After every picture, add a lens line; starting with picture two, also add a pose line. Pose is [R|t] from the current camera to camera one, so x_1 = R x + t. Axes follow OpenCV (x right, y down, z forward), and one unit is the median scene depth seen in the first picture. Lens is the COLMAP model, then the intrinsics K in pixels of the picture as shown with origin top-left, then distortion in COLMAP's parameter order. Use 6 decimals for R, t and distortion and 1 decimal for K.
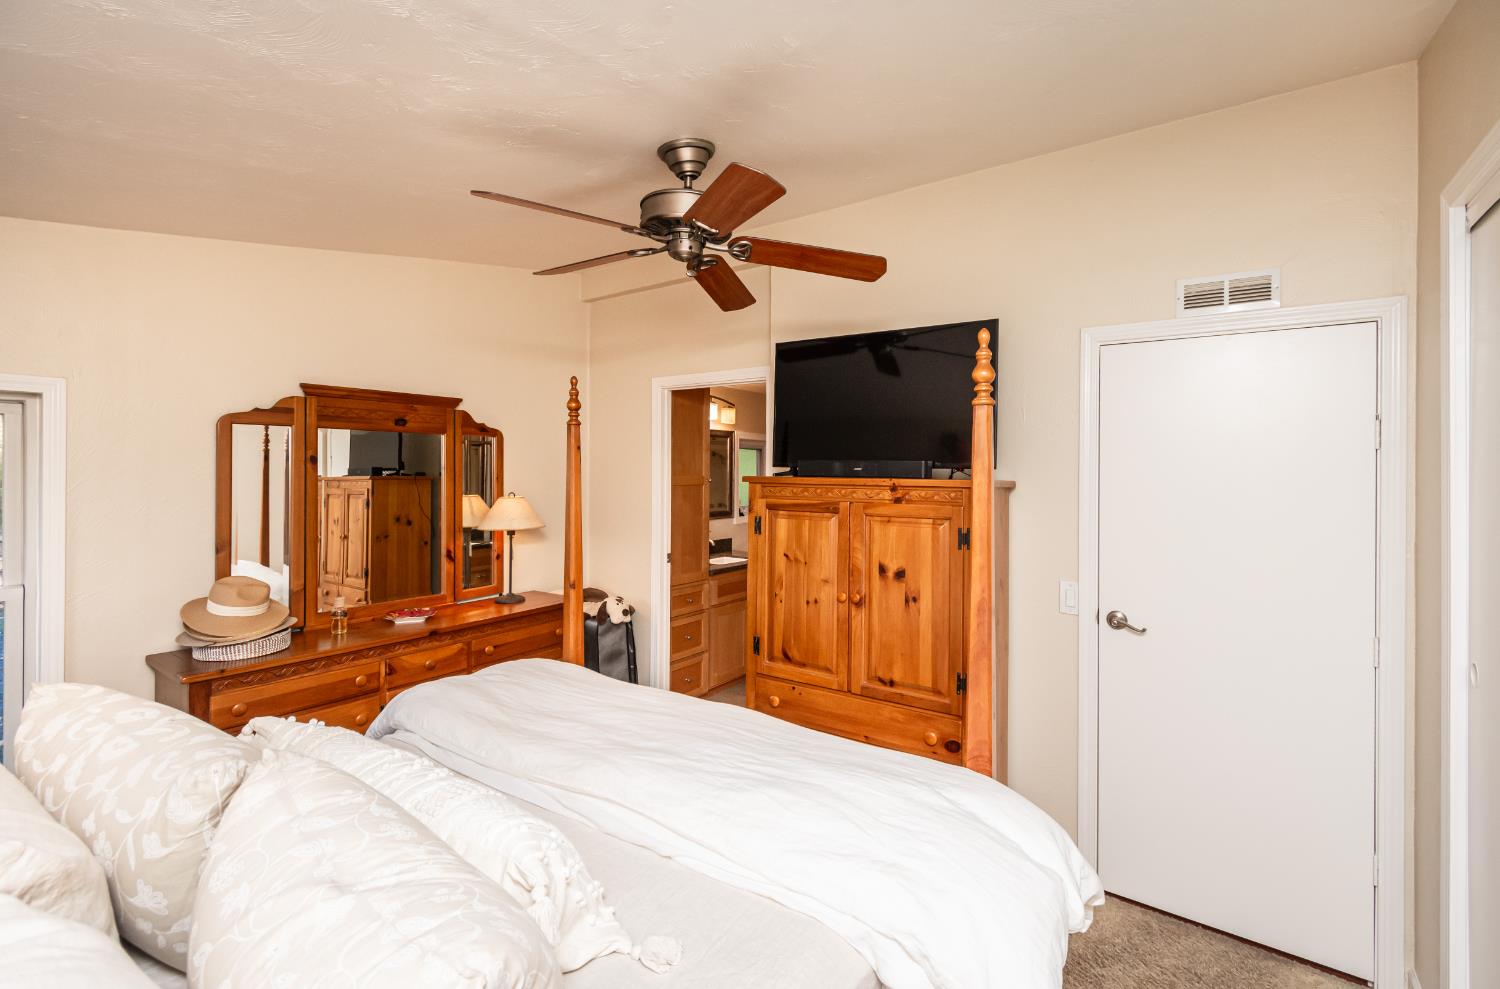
lens RADIAL K [[634.8, 0, 750.0], [0, 634.8, 494.5], [0, 0, 1]] dist [-0.000710, -0.000002]
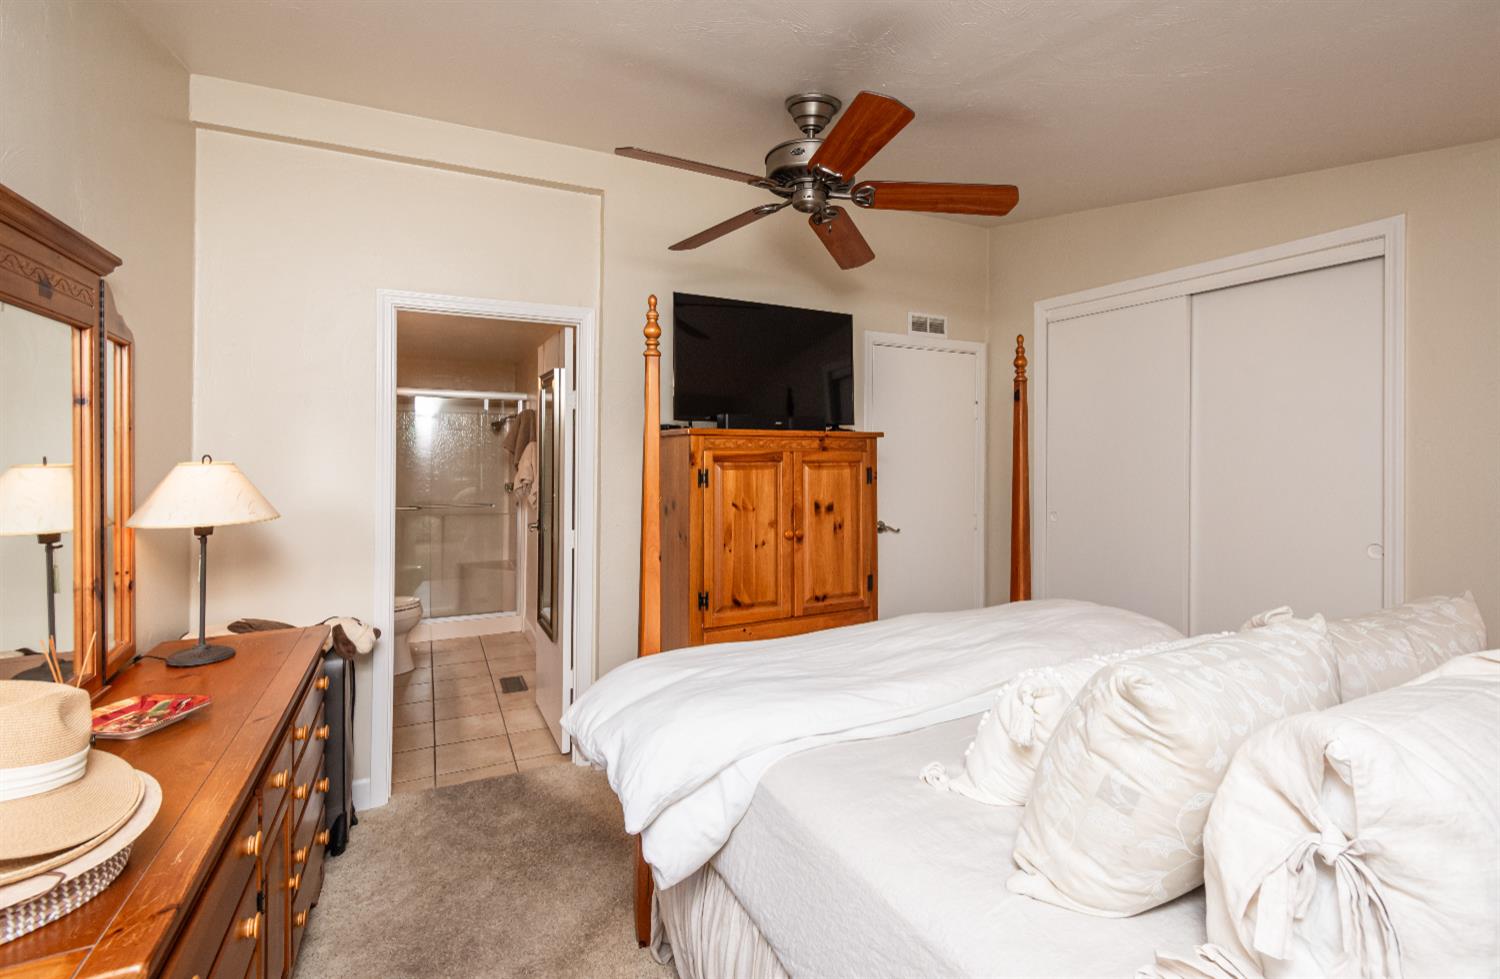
lens RADIAL K [[648.4, 0, 747.4], [0, 648.4, 468.8], [0, 0, 1]] dist [0.001042, -0.000239]
pose [[0.473712, -0.040208, 0.879762, -0.935724], [0.020371, 0.999190, 0.034698, 0.001268], [-0.880444, 0.001485, 0.474147, 0.533187]]
